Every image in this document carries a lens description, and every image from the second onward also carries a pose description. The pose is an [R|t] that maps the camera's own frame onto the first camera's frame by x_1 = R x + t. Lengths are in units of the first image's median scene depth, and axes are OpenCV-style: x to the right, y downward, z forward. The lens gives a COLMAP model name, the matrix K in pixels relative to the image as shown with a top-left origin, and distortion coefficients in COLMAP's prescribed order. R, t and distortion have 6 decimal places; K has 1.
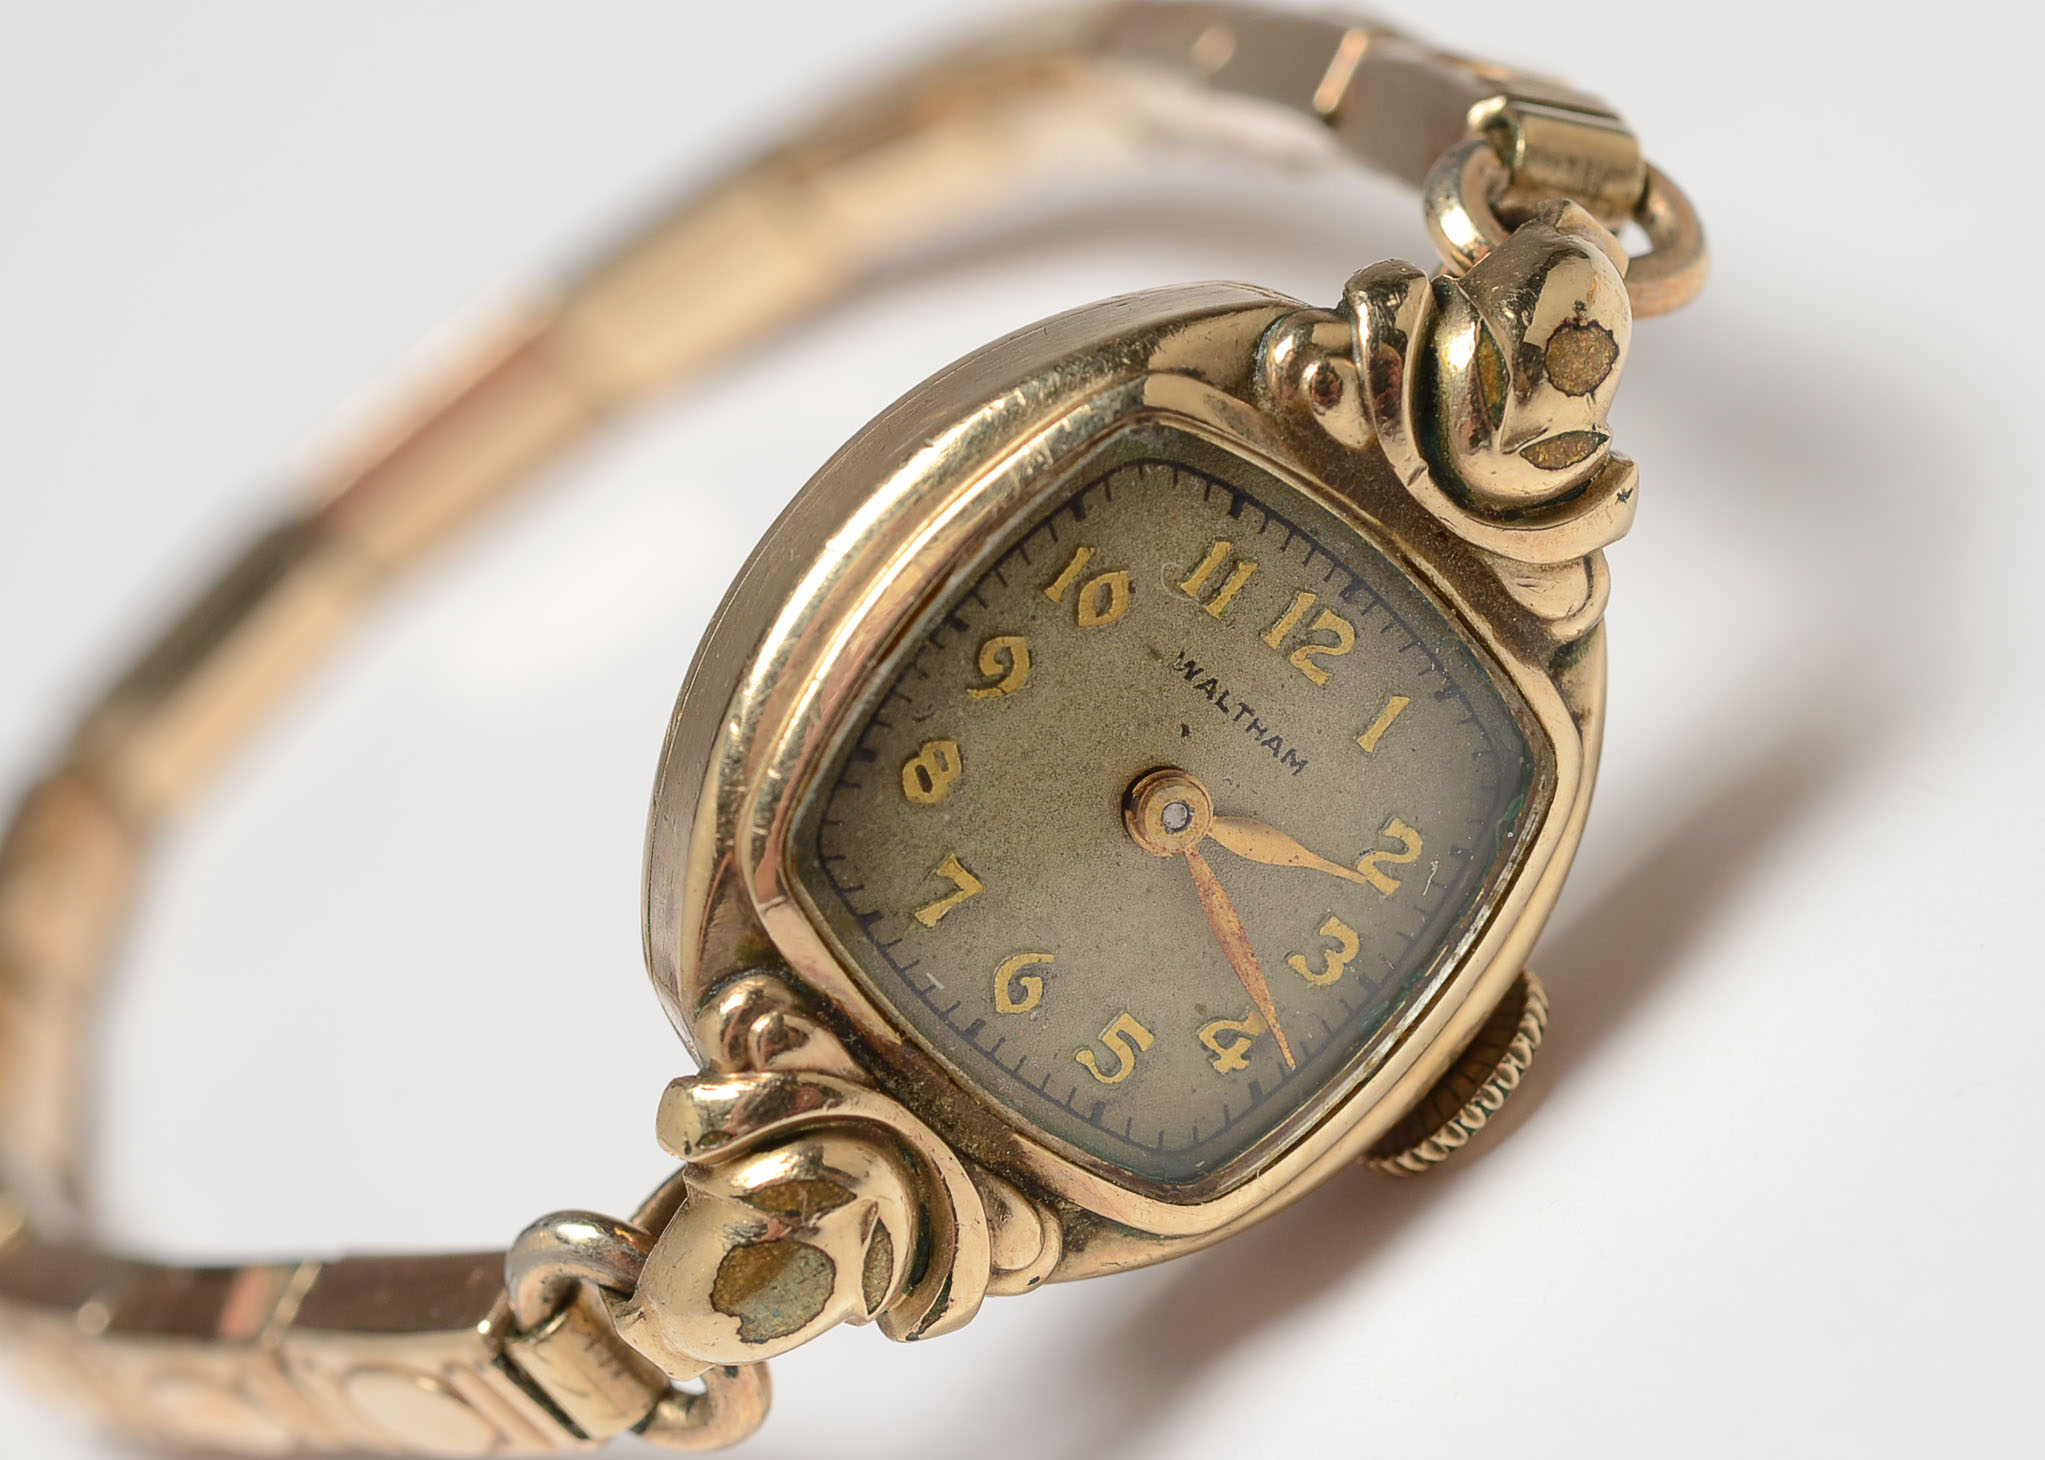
lens RADIAL K [[6713.7, 0, 1022.5], [0, 6713.7, 730.0], [0, 0, 1]] dist [-0.121585, -0.787828]
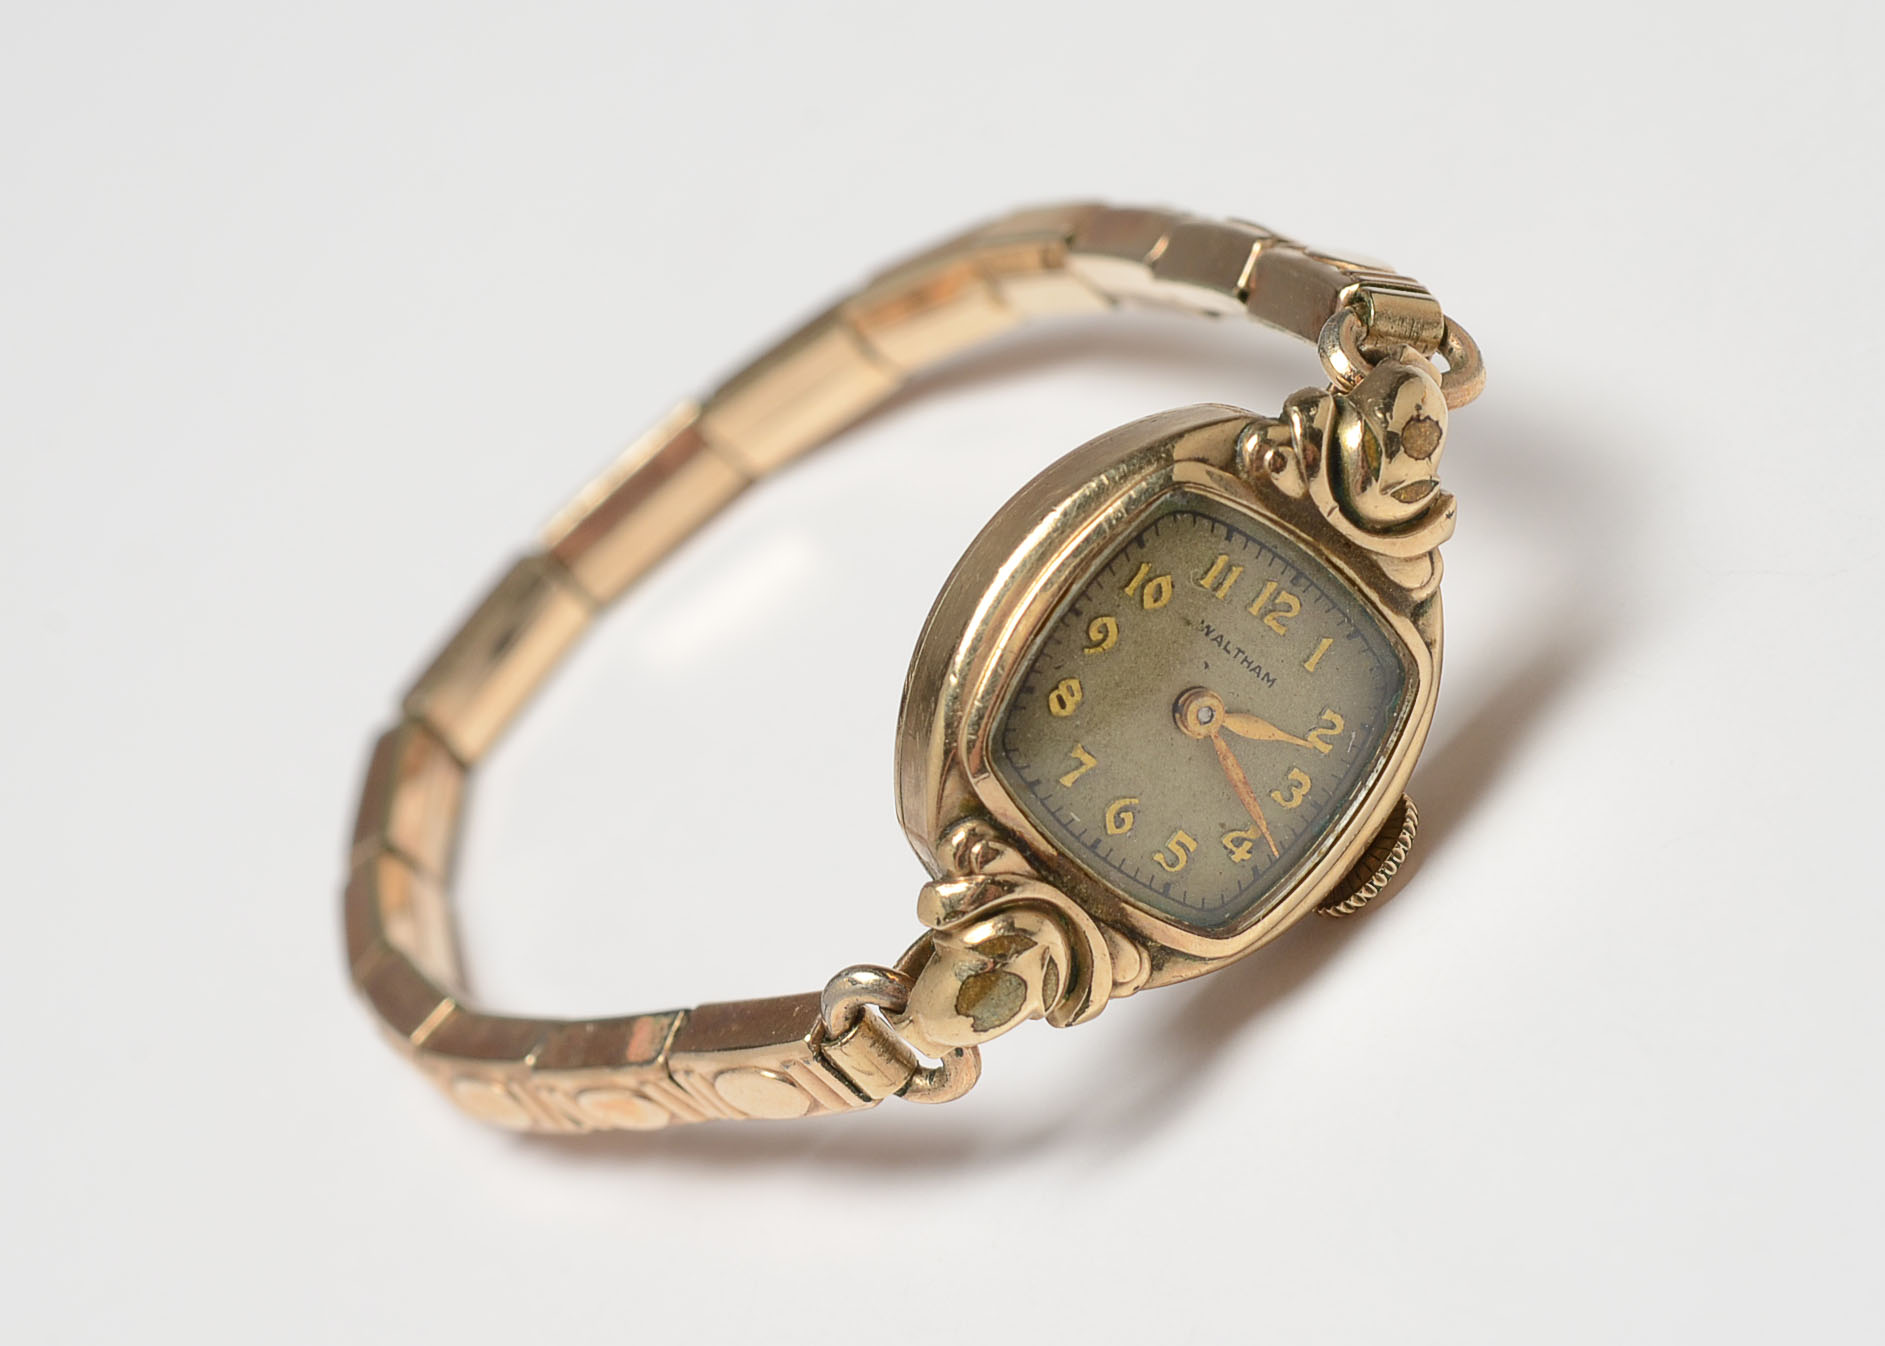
lens RADIAL K [[5304.0, 0, 942.5], [0, 5304.0, 673.0], [0, 0, 1]] dist [-0.101315, -0.204123]
pose [[0.998046, -0.057667, 0.024065, -0.076617], [0.057632, 0.998336, 0.002141, -0.004794], [-0.024148, -0.000750, 0.999708, -0.366031]]
